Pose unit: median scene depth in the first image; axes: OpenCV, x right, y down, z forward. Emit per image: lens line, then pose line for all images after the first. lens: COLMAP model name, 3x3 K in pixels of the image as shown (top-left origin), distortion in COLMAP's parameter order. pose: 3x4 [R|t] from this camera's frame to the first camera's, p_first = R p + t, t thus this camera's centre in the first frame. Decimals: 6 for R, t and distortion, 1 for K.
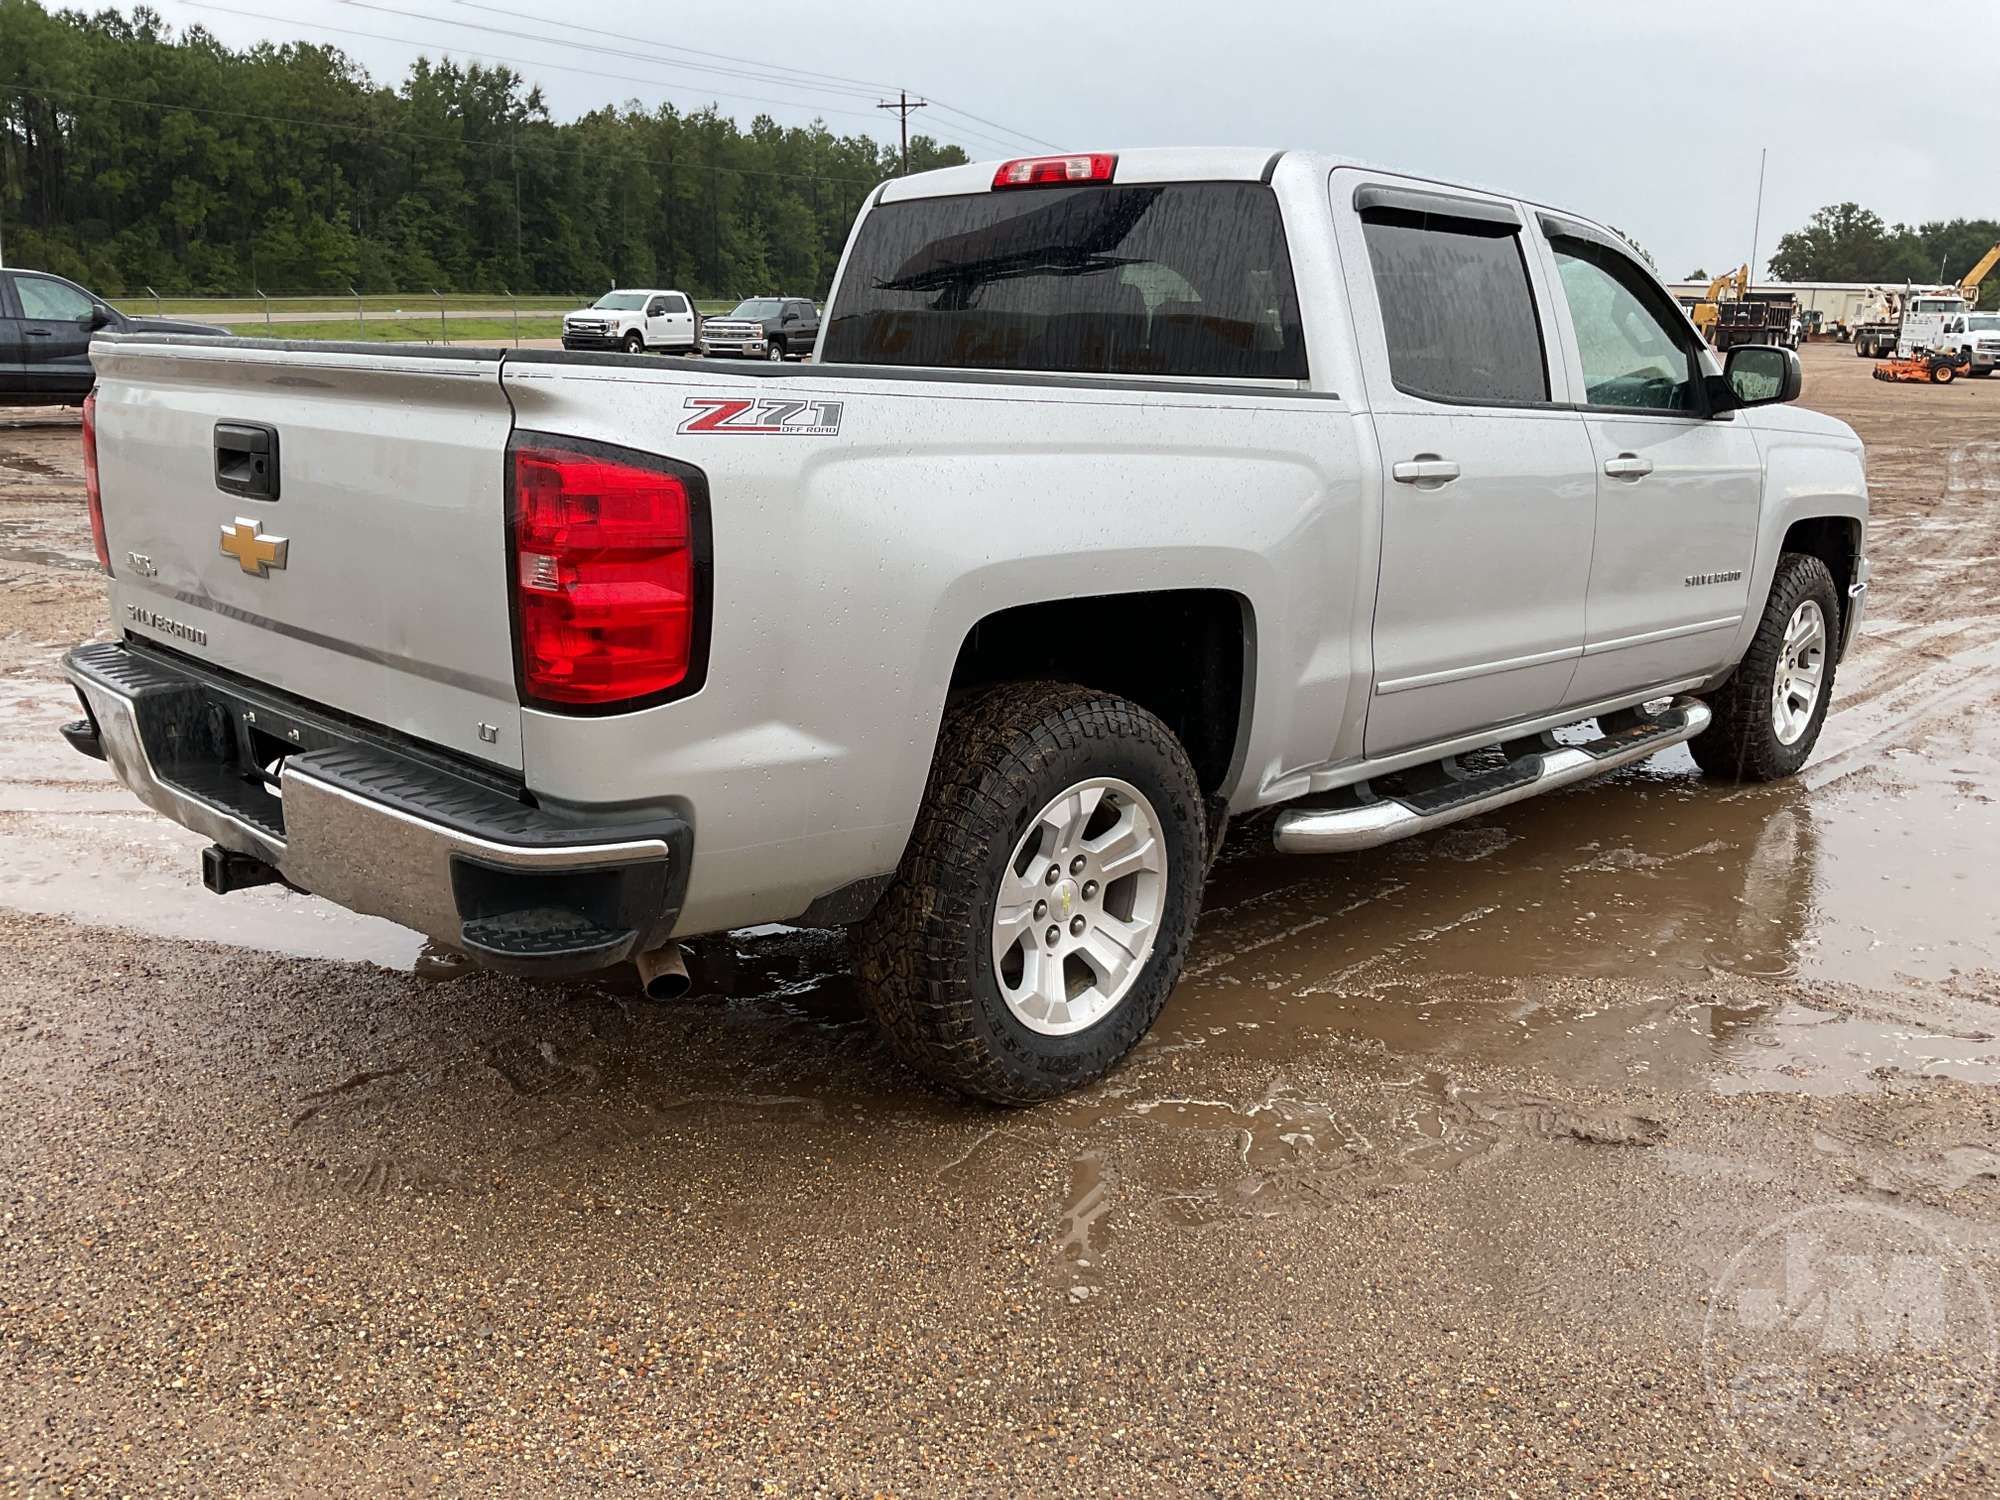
lens RADIAL K [[1759.0, 0, 1146.5], [0, 1759.0, 817.4], [0, 0, 1]] dist [-0.003459, -0.018683]
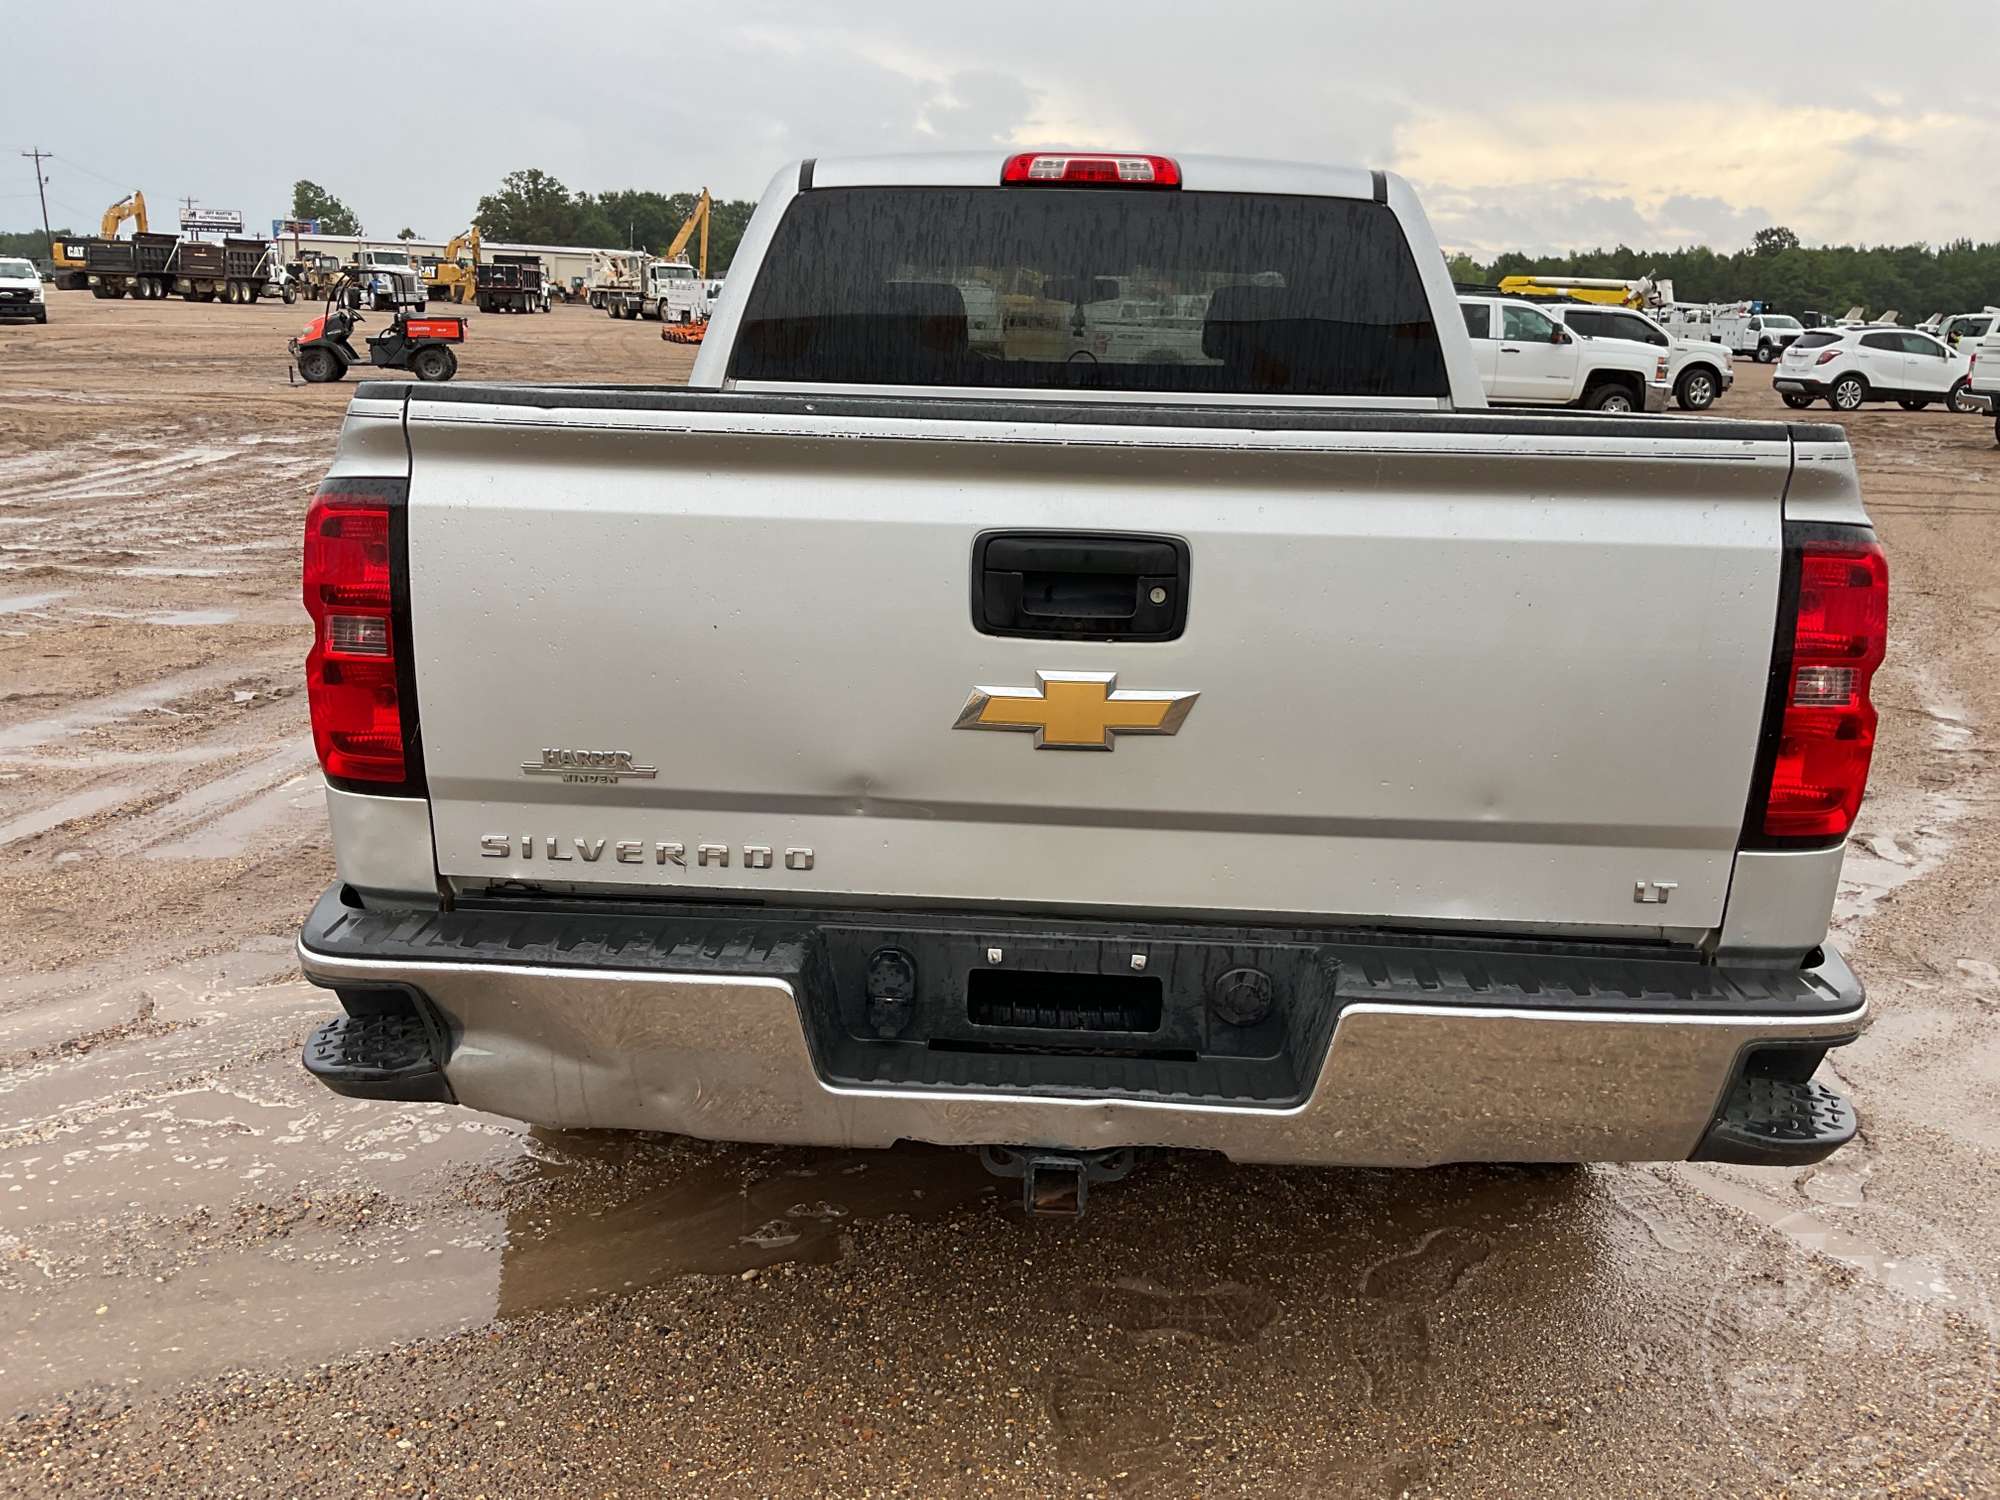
lens RADIAL K [[1644.1, 0, 1003.0], [0, 1644.1, 810.8], [0, 0, 1]] dist [0.050272, -0.088656]
pose [[0.753203, -0.186031, 0.630934, -0.609741], [0.161192, 0.982130, 0.097152, -0.118107], [-0.637733, 0.028526, 0.769729, 0.339813]]
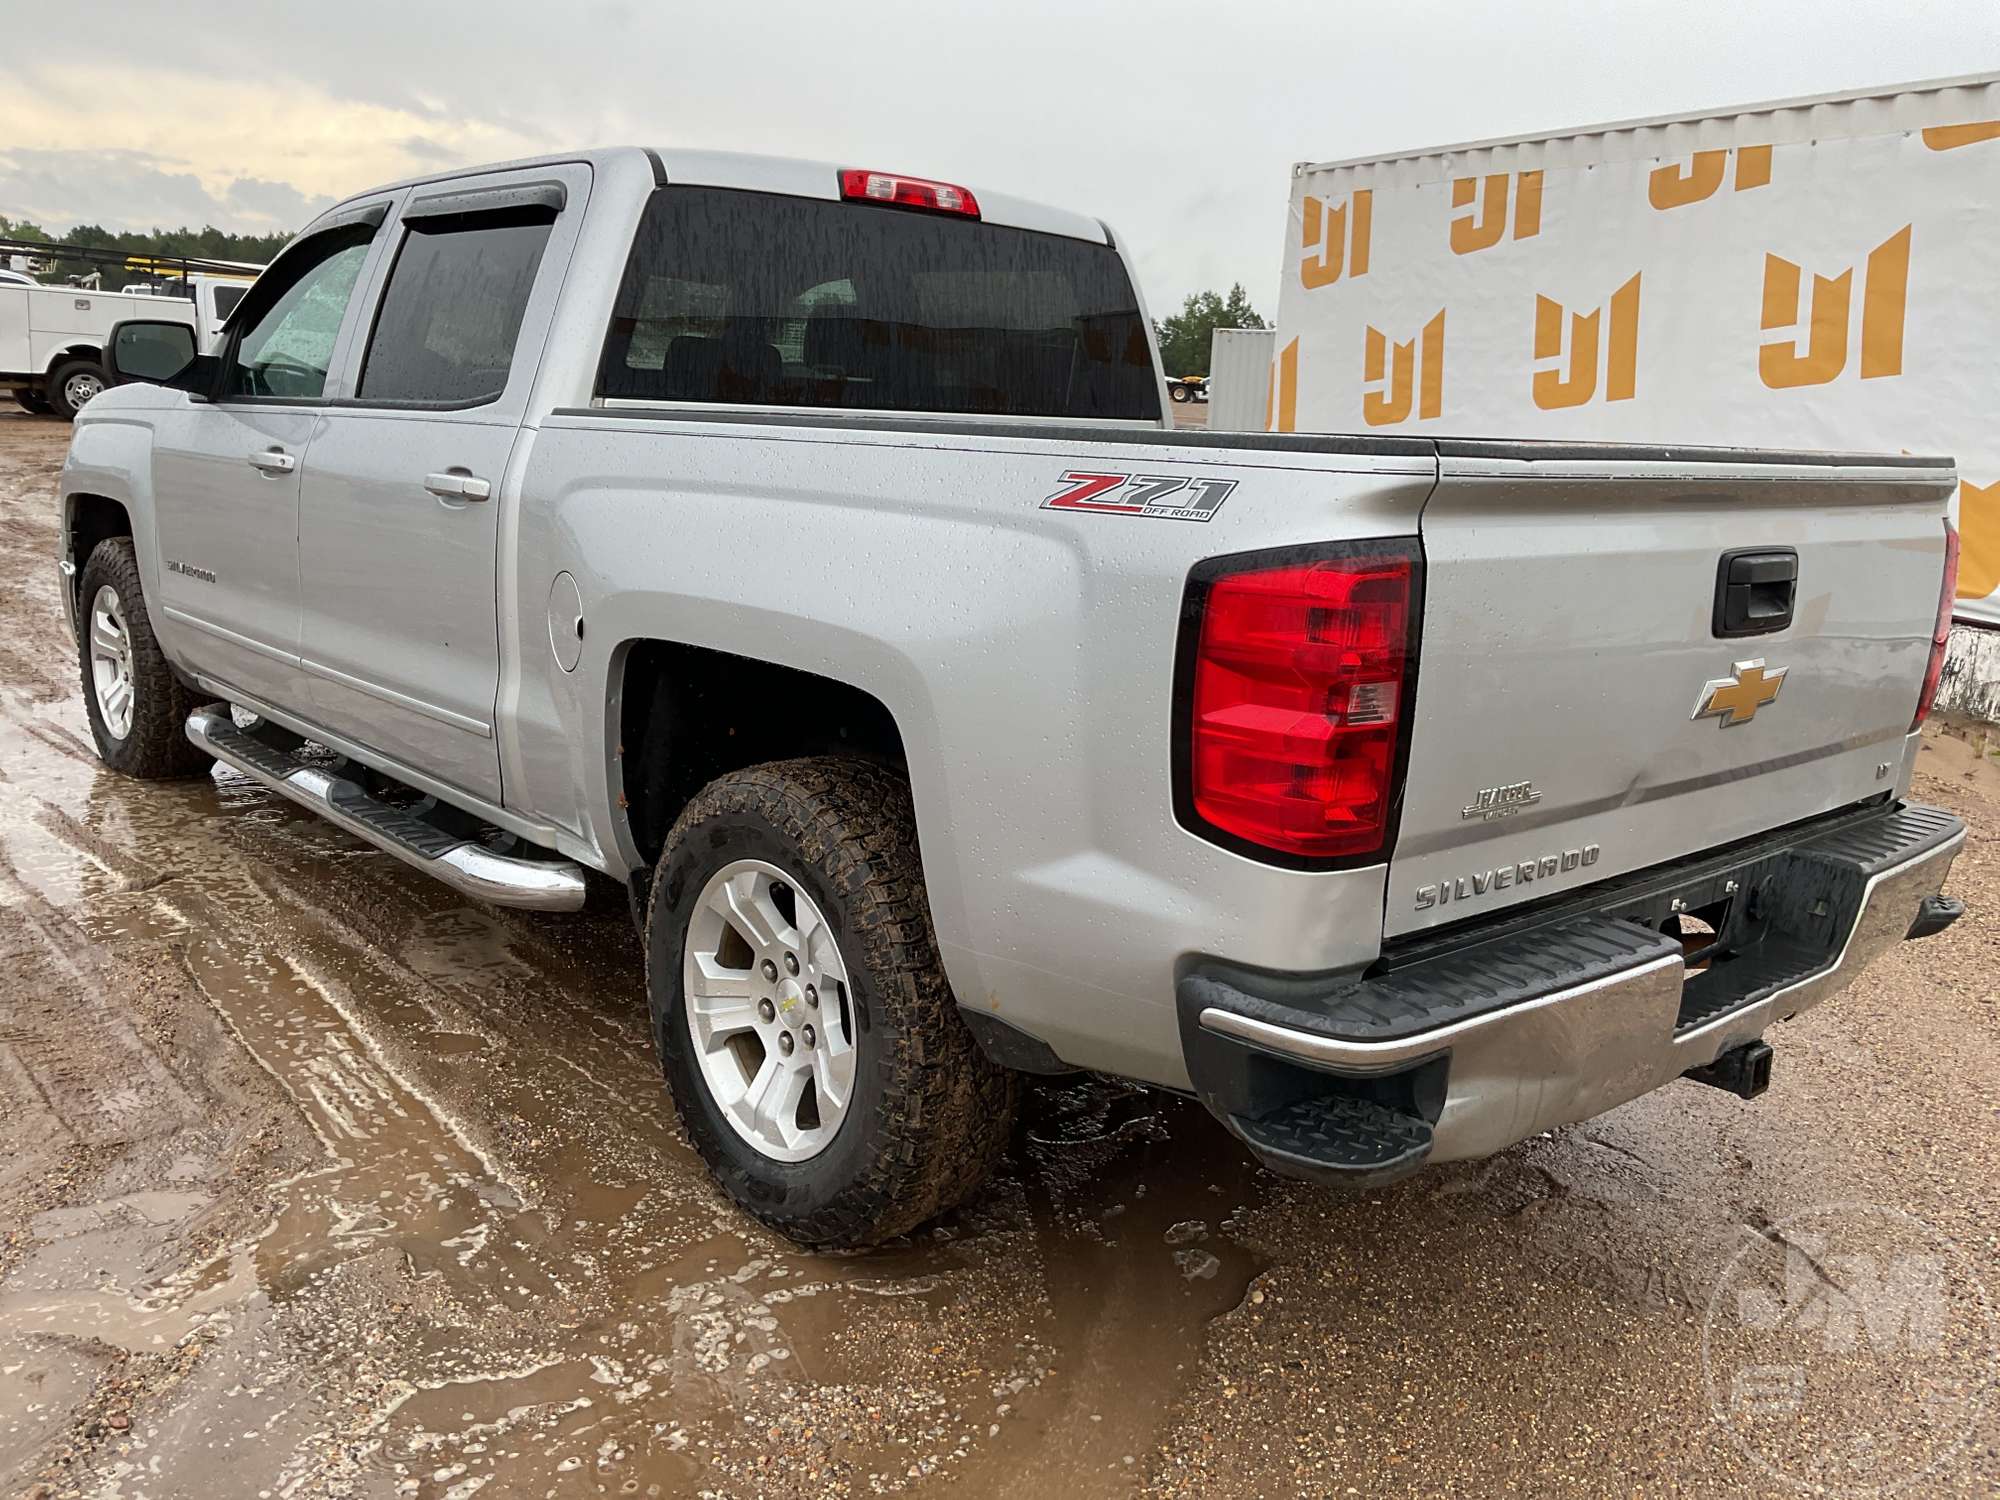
lens RADIAL K [[1644.1, 0, 1003.0], [0, 1644.1, 810.8], [0, 0, 1]] dist [0.050272, -0.088656]
pose [[0.072903, -0.269101, 0.960349, -0.852630], [0.202400, 0.946866, 0.249959, -0.238822], [-0.976586, 0.176151, 0.123496, 0.803501]]
